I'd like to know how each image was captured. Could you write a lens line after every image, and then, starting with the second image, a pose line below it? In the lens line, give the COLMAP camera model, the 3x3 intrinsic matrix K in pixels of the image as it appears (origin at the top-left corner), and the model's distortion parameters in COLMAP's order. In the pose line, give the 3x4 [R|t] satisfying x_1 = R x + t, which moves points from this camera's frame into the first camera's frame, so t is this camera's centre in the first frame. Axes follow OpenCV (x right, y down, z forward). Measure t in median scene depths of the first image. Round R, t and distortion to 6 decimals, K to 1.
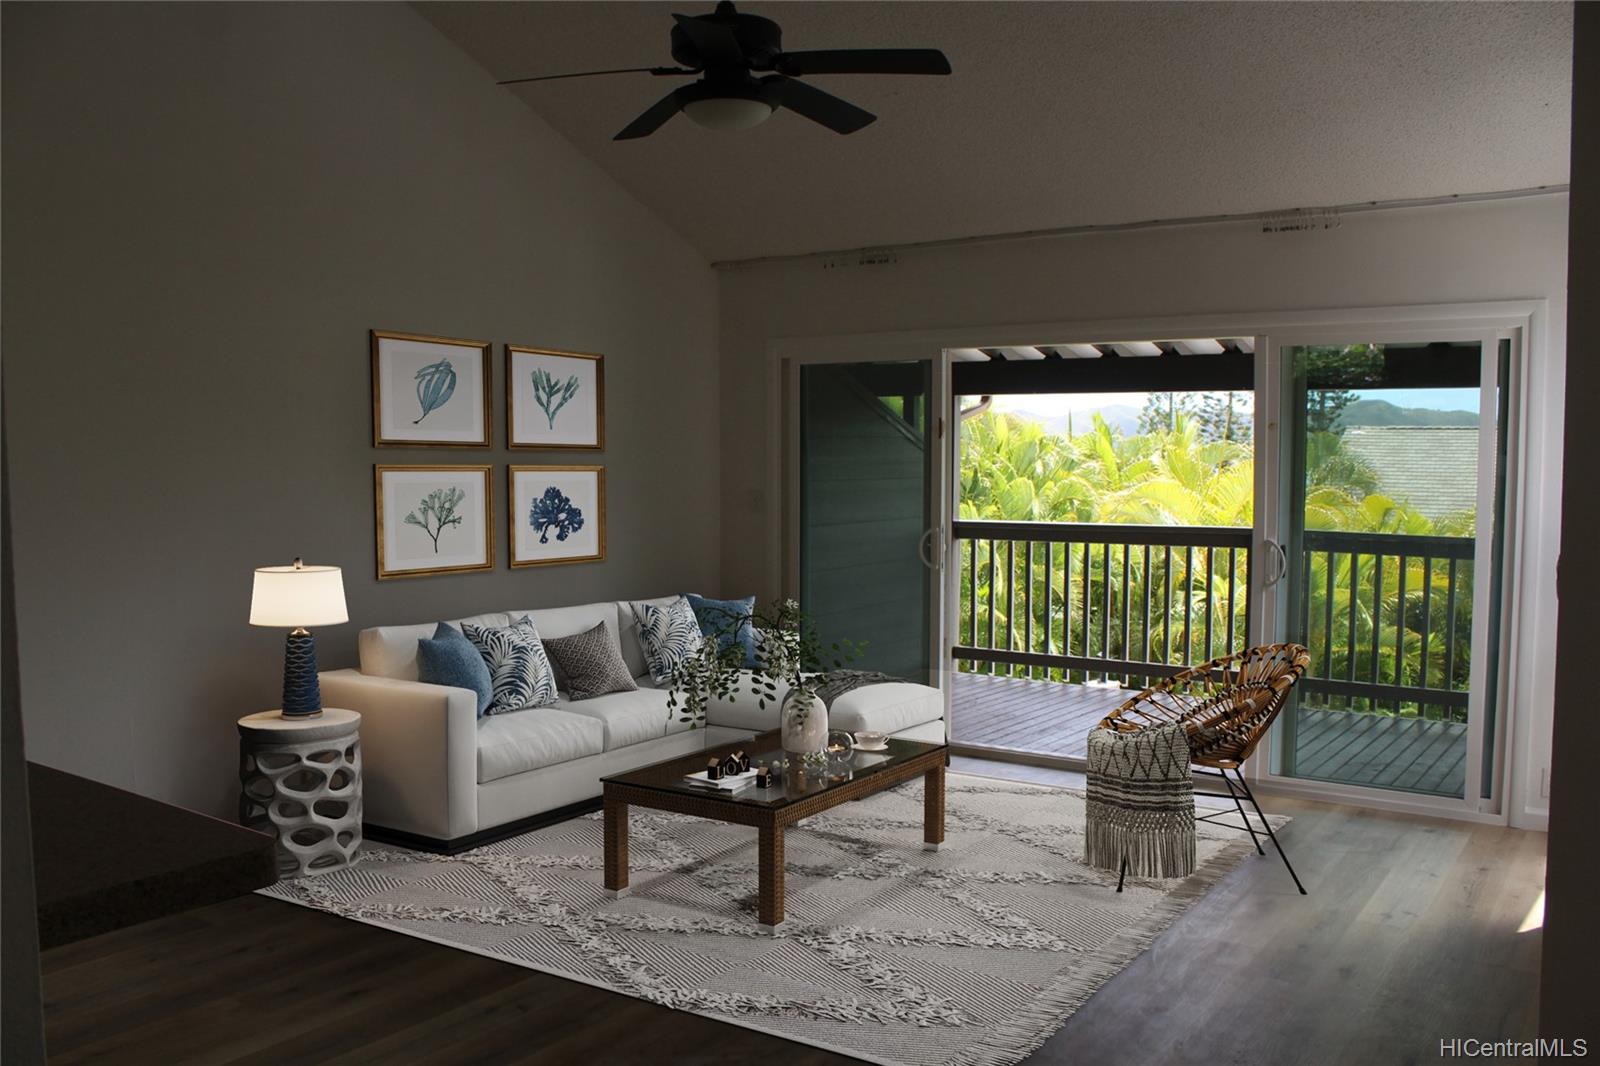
lens RADIAL K [[1361.8, 0, 800.0], [0, 1361.8, 533.0], [0, 0, 1]] dist [-0.148654, 0.088710]
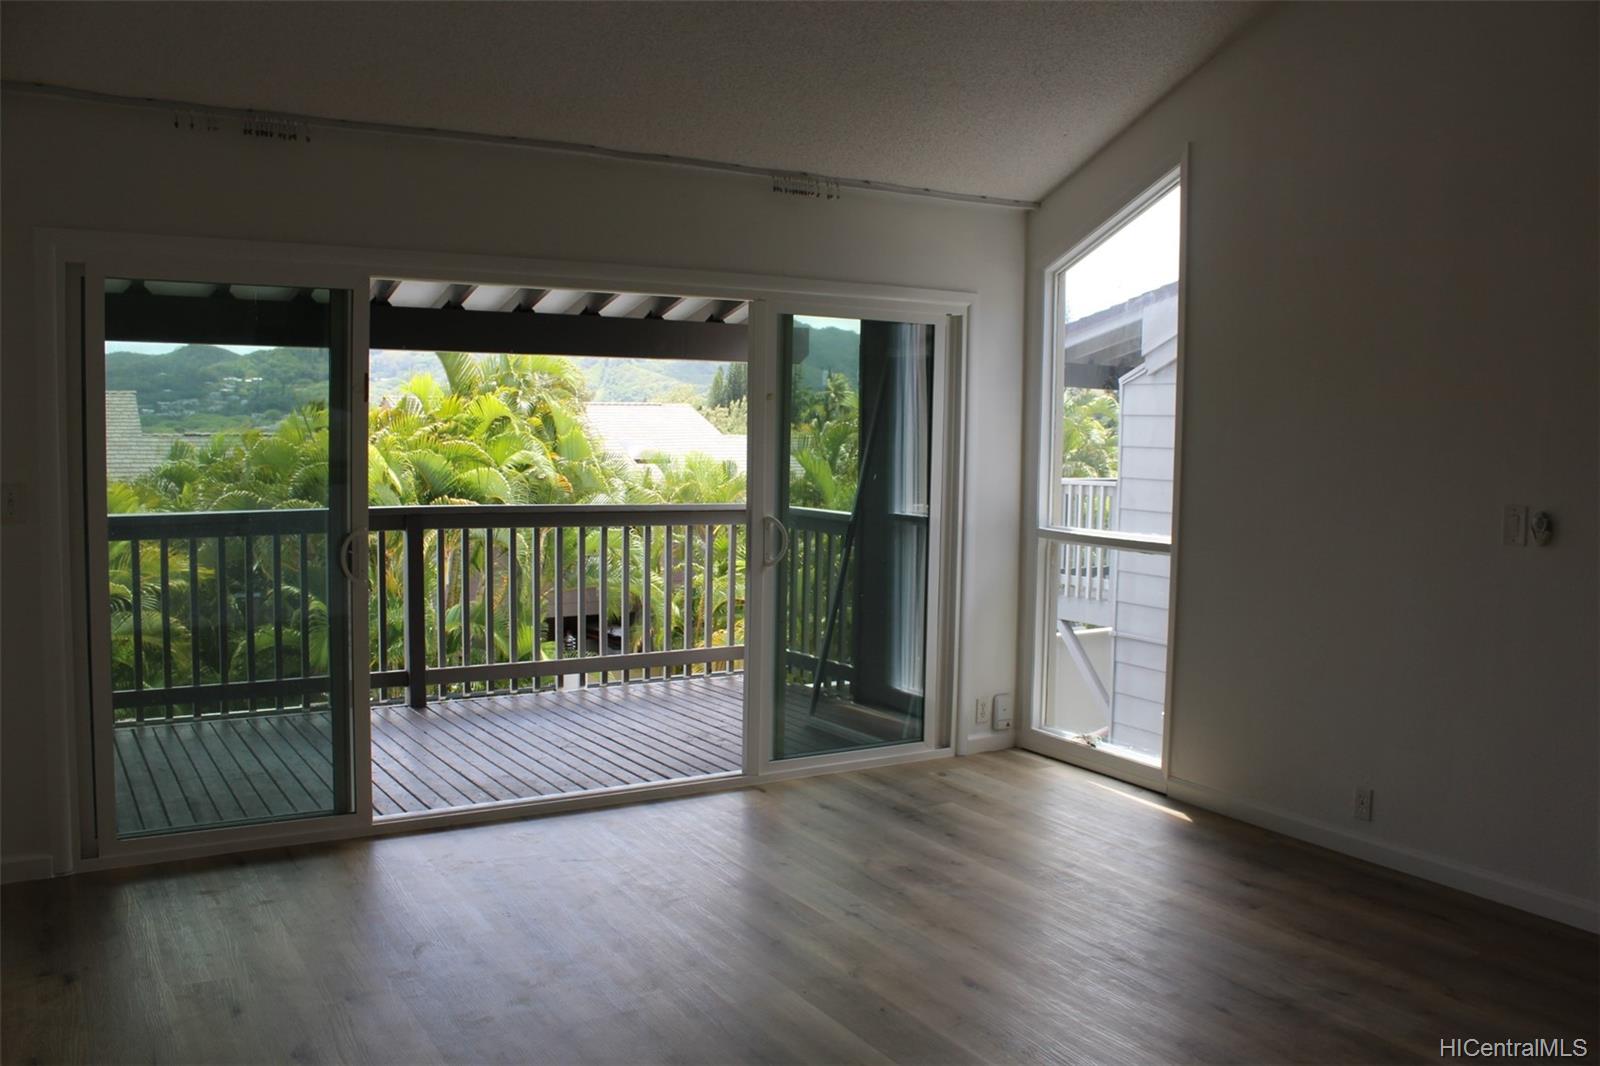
lens RADIAL K [[1361.8, 0, 800.0], [0, 1361.8, 533.0], [0, 0, 1]] dist [-0.148654, 0.088710]
pose [[0.435046, -0.053136, 0.898839, -0.531169], [0.033857, 0.998517, 0.042641, -0.022176], [-0.899772, 0.011881, 0.436199, 0.570445]]
